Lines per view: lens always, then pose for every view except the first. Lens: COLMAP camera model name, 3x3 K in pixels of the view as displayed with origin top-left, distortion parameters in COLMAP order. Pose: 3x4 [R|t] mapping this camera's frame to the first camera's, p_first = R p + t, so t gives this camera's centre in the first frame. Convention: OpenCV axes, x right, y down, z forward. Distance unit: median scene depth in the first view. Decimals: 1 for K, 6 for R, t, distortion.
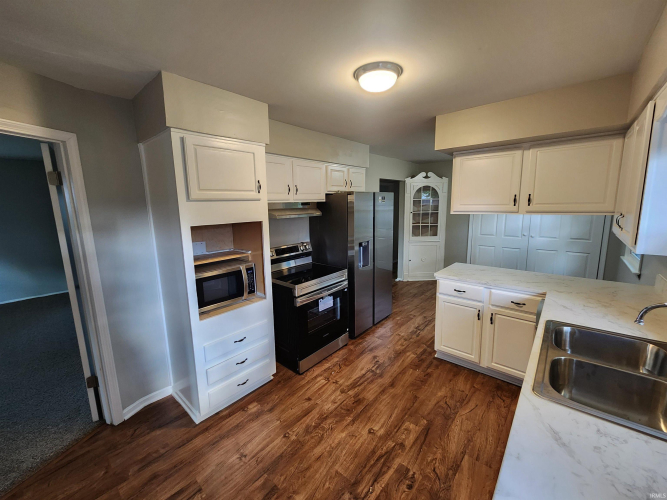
lens RADIAL K [[270.7, 0, 333.9], [0, 270.7, 246.4], [0, 0, 1]] dist [0.000128, -0.000003]
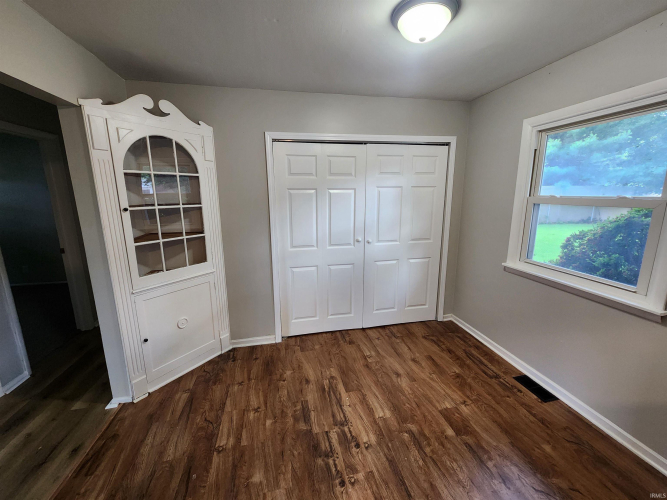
lens RADIAL K [[270.7, 0, 333.9], [0, 270.7, 246.4], [0, 0, 1]] dist [0.000128, -0.000003]
pose [[0.600876, -0.143291, 0.786394, 0.352028], [0.123777, 0.988614, 0.085562, -0.158468], [-0.789701, 0.045925, 0.611771, 1.219228]]
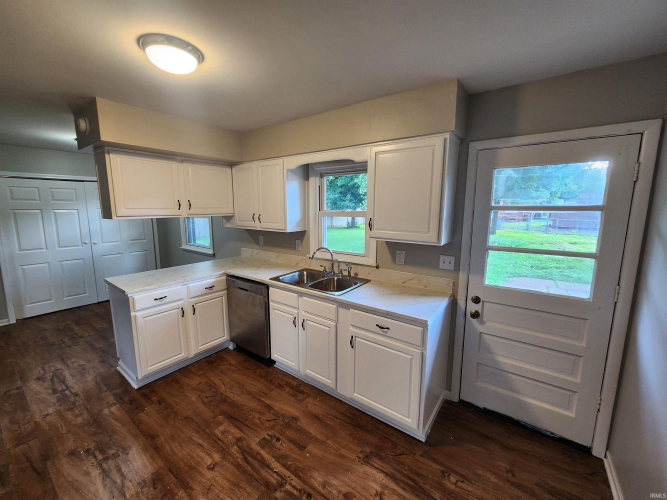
lens RADIAL K [[270.7, 0, 333.9], [0, 270.7, 246.4], [0, 0, 1]] dist [0.000128, -0.000003]
pose [[-0.080737, -0.128295, 0.988444, -0.494513], [0.154088, 0.978153, 0.139545, -0.052408], [-0.984753, 0.163574, -0.059204, 0.410225]]
